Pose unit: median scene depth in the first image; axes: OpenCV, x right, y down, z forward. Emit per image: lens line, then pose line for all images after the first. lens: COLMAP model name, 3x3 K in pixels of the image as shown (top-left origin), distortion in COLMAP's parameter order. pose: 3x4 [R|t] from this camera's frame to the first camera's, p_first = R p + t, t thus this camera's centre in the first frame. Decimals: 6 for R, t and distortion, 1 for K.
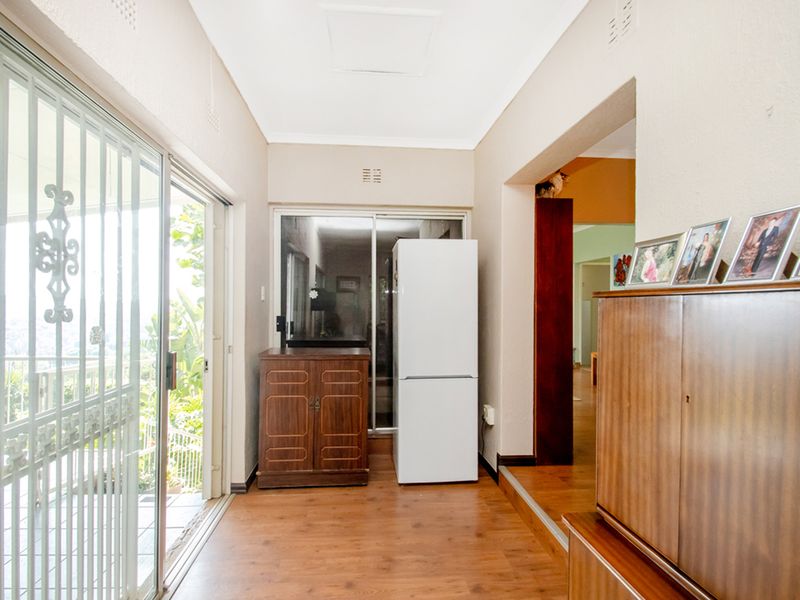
lens RADIAL K [[426.2, 0, 394.1], [0, 426.2, 298.7], [0, 0, 1]] dist [0.000006, -0.002306]
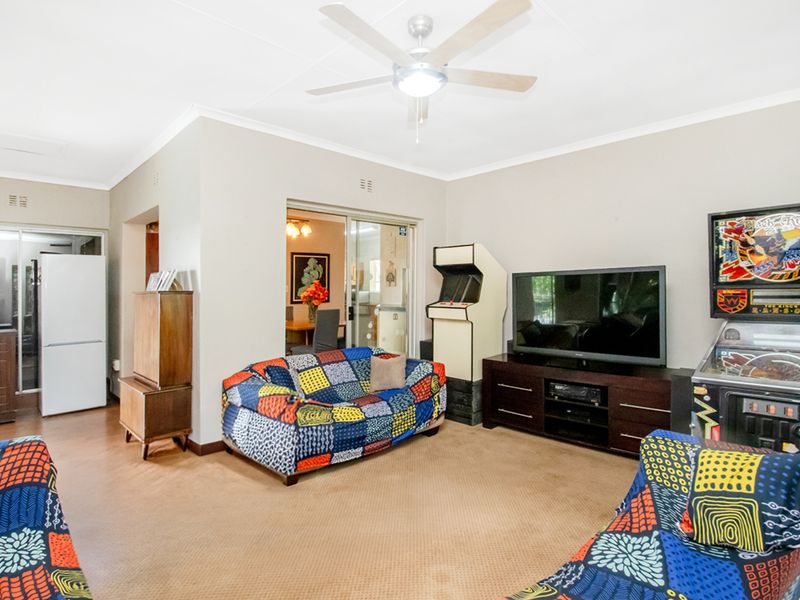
lens RADIAL K [[426.2, 0, 394.1], [0, 426.2, 298.7], [0, 0, 1]] dist [0.000006, -0.002306]
pose [[0.780968, -0.003375, 0.624562, 0.036518], [-0.002383, 0.999962, 0.008384, 0.006590], [-0.624567, -0.008036, 0.780930, -0.828867]]
